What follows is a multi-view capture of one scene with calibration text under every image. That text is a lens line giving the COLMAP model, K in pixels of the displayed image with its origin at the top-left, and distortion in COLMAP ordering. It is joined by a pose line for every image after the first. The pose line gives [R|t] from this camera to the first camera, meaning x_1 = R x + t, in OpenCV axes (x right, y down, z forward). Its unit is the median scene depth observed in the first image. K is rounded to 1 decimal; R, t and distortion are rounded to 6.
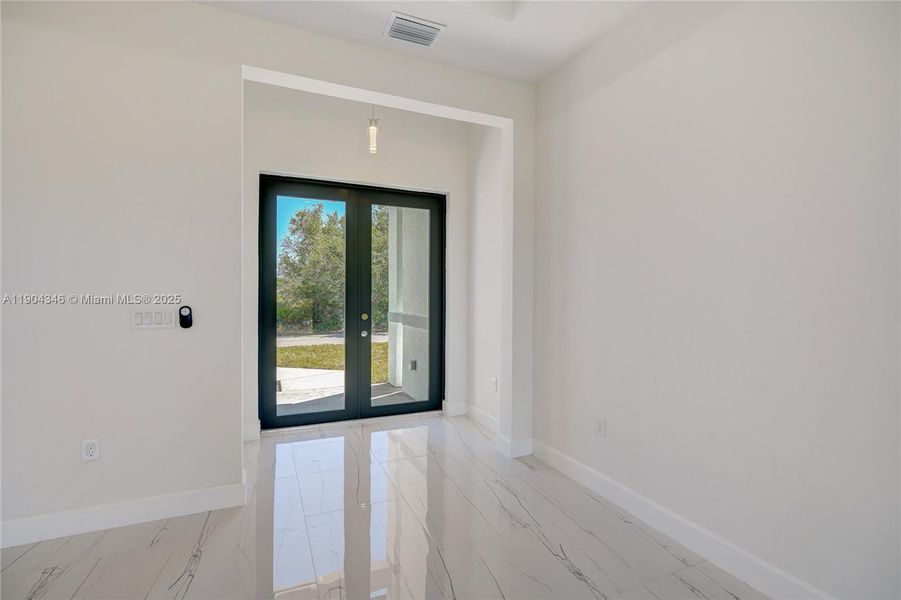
lens RADIAL K [[404.2, 0, 453.1], [0, 404.2, 303.6], [0, 0, 1]] dist [-0.004267, 0.001830]
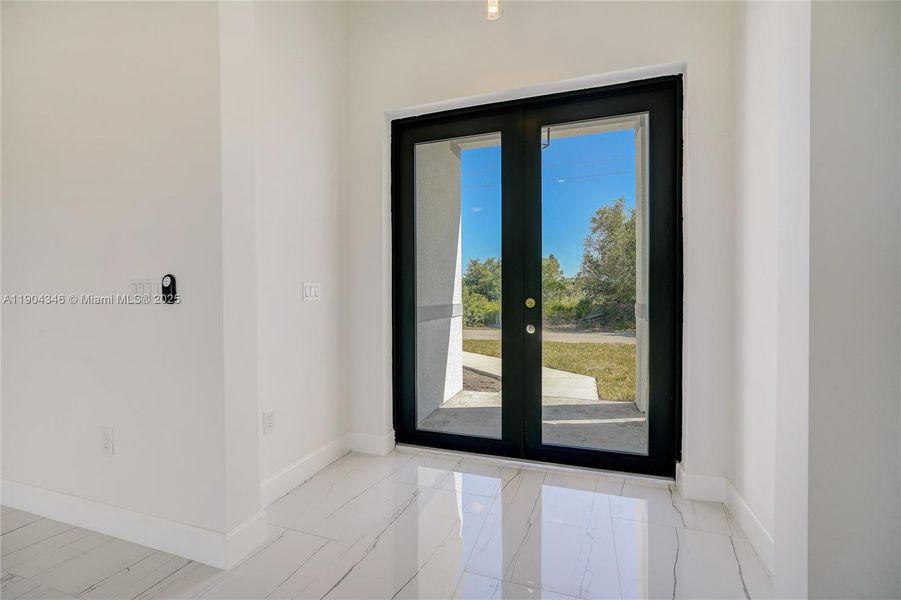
lens RADIAL K [[404.2, 0, 444.2], [0, 404.2, 301.1], [0, 0, 1]] dist [-0.004267, 0.001830]
pose [[0.736194, -0.003549, -0.676762, 0.113290], [-0.000151, 0.999985, -0.005408, 0.030951], [0.676771, 0.004084, 0.736182, 0.410658]]
